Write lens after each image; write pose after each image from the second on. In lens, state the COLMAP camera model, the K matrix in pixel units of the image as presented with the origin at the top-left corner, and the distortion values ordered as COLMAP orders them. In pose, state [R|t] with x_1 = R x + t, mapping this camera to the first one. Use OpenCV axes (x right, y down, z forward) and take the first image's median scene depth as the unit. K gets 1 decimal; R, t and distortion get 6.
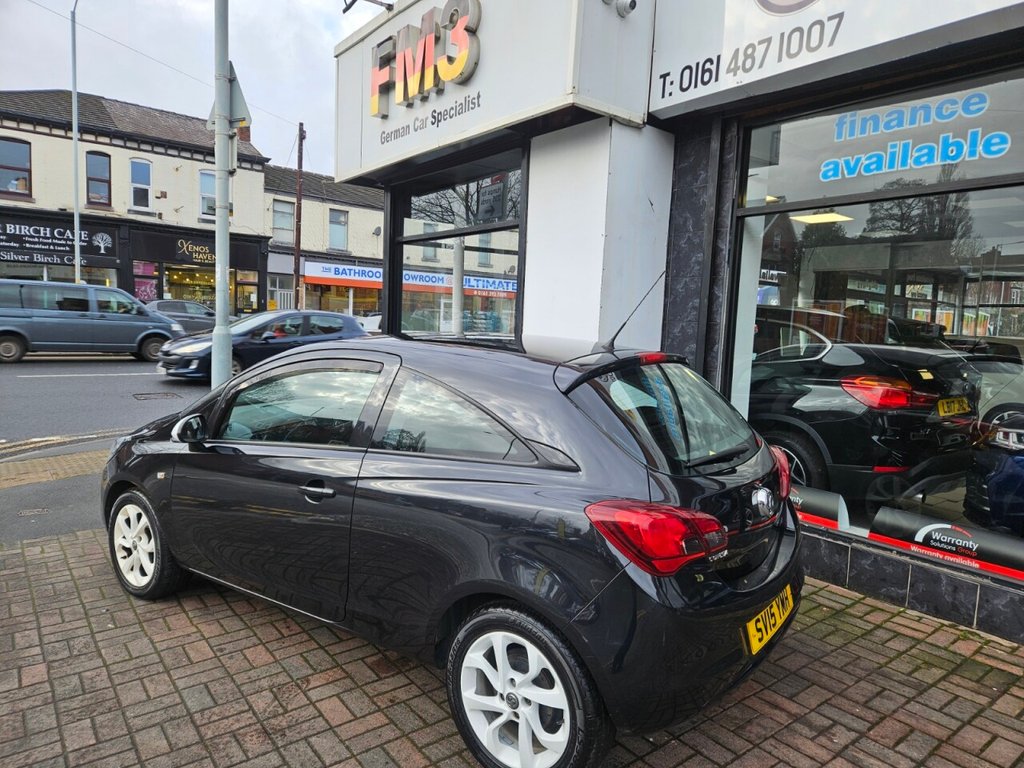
lens RADIAL K [[676.6, 0, 514.7], [0, 676.6, 379.4], [0, 0, 1]] dist [0.074684, -0.058181]
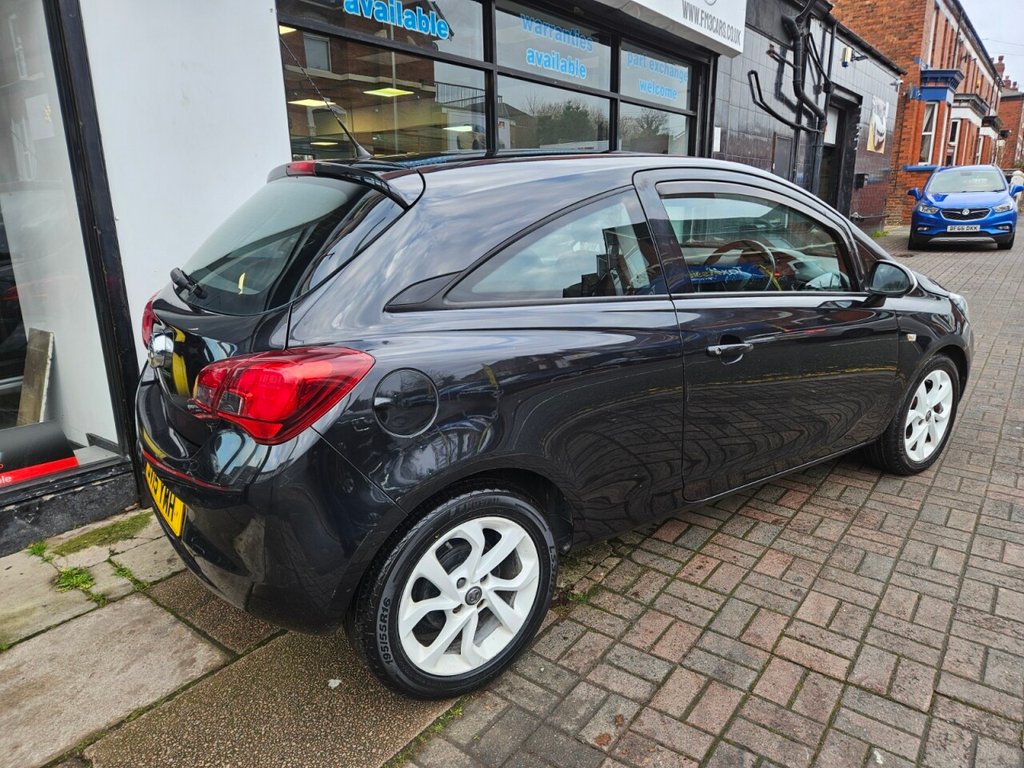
lens RADIAL K [[676.6, 0, 519.8], [0, 676.6, 382.3], [0, 0, 1]] dist [0.074684, -0.058181]
pose [[-0.264292, -0.276881, 0.923843, -0.746019], [0.089607, 0.946711, 0.309369, -0.059199], [-0.960271, 0.164547, -0.225398, 1.091320]]
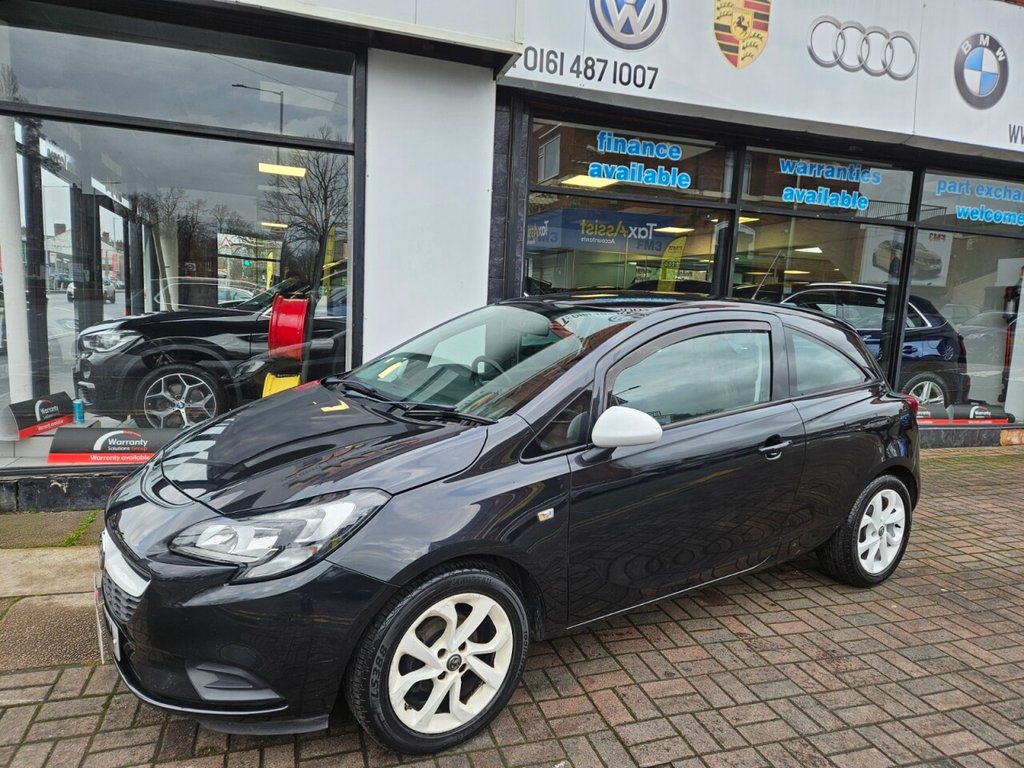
lens RADIAL K [[676.6, 0, 512.3], [0, 676.6, 393.0], [0, 0, 1]] dist [0.074684, -0.058181]
pose [[0.341353, -0.142061, 0.929138, -0.941498], [0.047301, 0.989856, 0.133967, -0.053058], [-0.938744, -0.001781, 0.344610, 0.687338]]
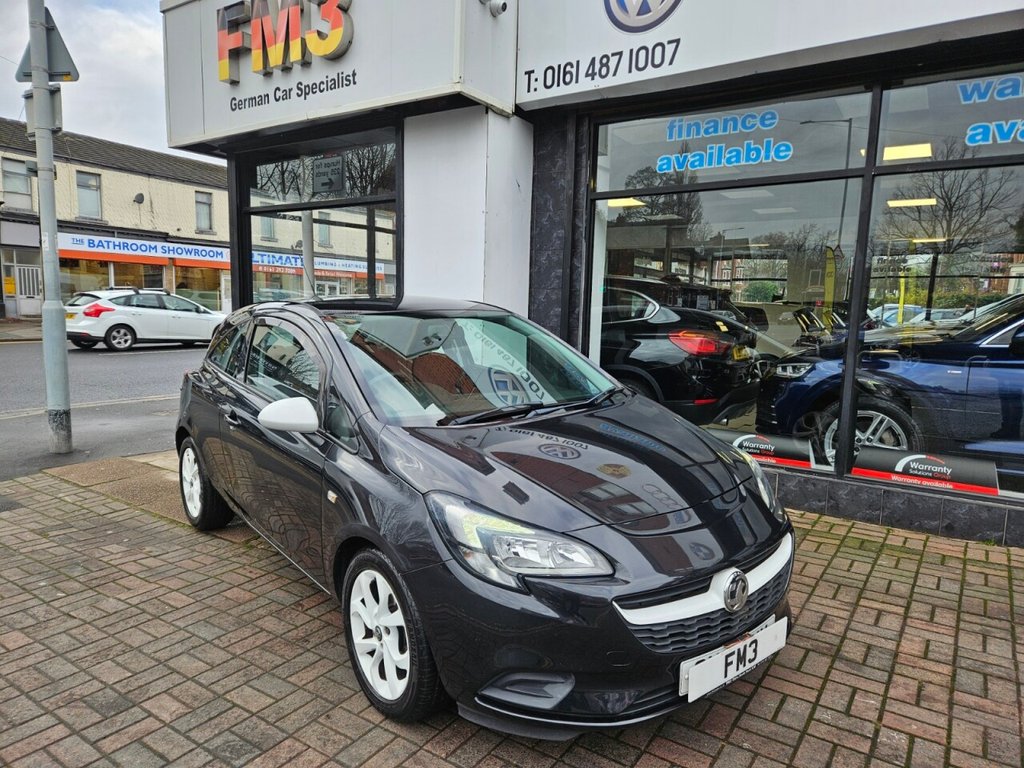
lens RADIAL K [[676.6, 0, 511.5], [0, 676.6, 391.2], [0, 0, 1]] dist [0.074684, -0.058181]
pose [[0.951501, -0.056149, 0.302477, -0.207409], [0.041319, 0.997619, 0.055210, 0.028241], [-0.304857, -0.040034, 0.951556, -0.117292]]
